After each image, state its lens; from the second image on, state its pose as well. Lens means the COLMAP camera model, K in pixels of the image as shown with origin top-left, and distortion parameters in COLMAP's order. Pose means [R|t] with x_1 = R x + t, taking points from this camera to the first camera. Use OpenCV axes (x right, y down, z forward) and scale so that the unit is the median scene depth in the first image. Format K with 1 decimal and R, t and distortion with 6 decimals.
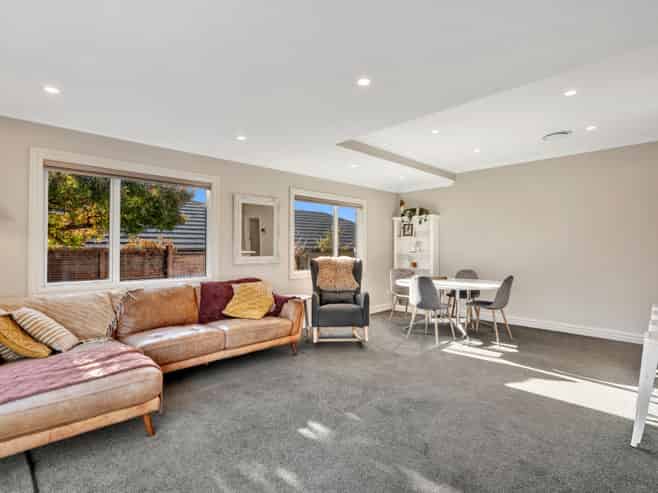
lens RADIAL K [[347.6, 0, 326.1], [0, 347.6, 247.7], [0, 0, 1]] dist [0.028206, 0.000959]
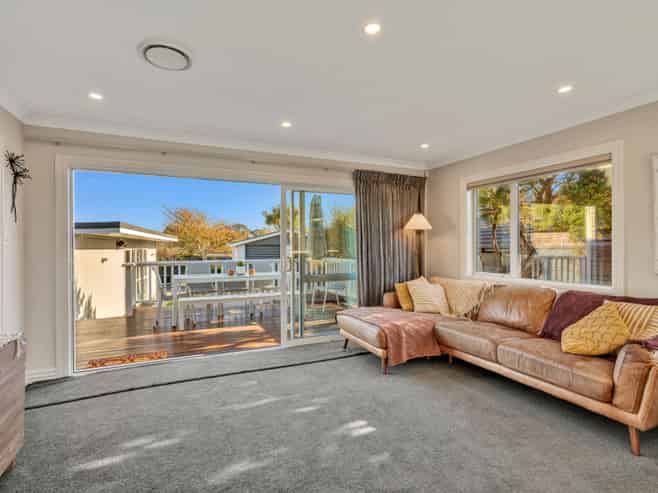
lens RADIAL K [[347.6, 0, 325.1], [0, 347.6, 247.3], [0, 0, 1]] dist [0.028206, 0.000959]
pose [[-0.333126, 0.001999, -0.942880, 0.535998], [0.002715, 0.999996, 0.001161, 0.001492], [0.942878, -0.002173, -0.333130, 0.704194]]
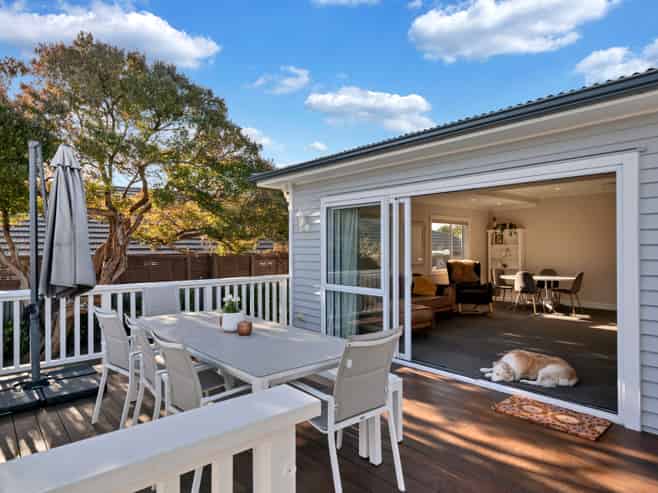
lens RADIAL K [[398.1, 0, 327.7], [0, 398.1, 246.1], [0, 0, 1]] dist [0.002176, -0.000333]
pose [[0.998842, -0.000132, -0.048106, -0.512180], [-0.000053, 0.999993, -0.003850, -0.029420], [0.048106, 0.003848, 0.998835, -0.815084]]
